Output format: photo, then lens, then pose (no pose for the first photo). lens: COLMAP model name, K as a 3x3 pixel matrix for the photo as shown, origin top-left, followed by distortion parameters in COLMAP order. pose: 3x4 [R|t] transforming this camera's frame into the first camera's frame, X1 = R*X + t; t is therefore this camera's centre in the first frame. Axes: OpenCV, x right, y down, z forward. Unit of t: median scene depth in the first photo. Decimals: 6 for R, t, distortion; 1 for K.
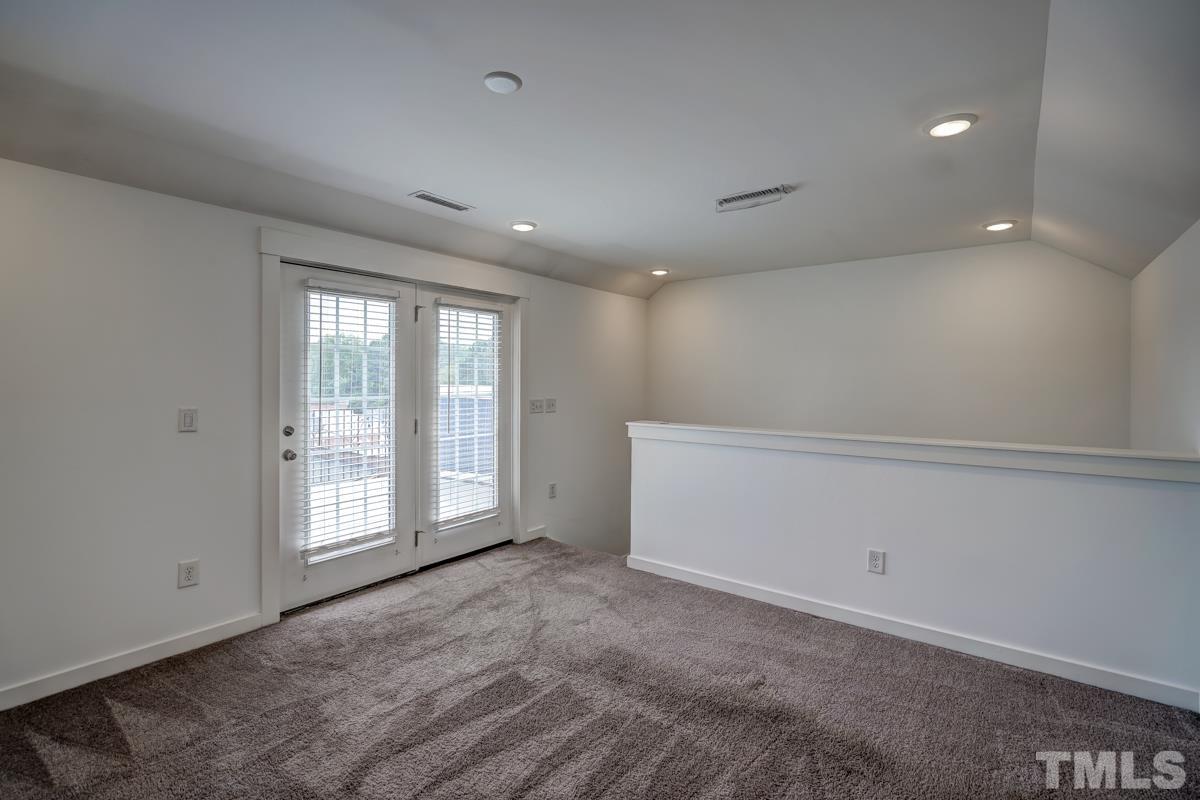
lens RADIAL K [[551.4, 0, 596.3], [0, 551.4, 378.3], [0, 0, 1]] dist [-0.001129, 0.002034]
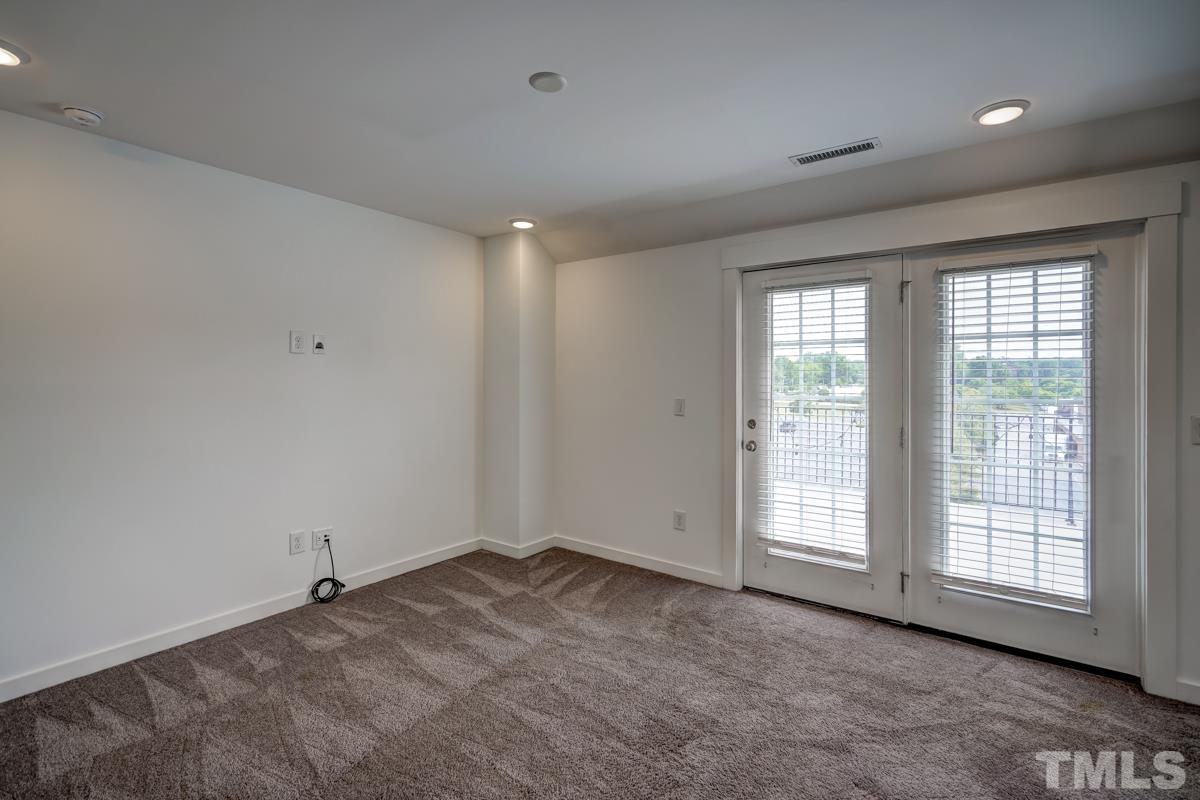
lens RADIAL K [[551.4, 0, 596.3], [0, 551.4, 378.3], [0, 0, 1]] dist [-0.001129, 0.002034]
pose [[0.014189, 0.000725, -0.999899, 0.466249], [0.001562, 0.999999, 0.000747, 0.002892], [0.999898, -0.001573, 0.014188, 0.589597]]
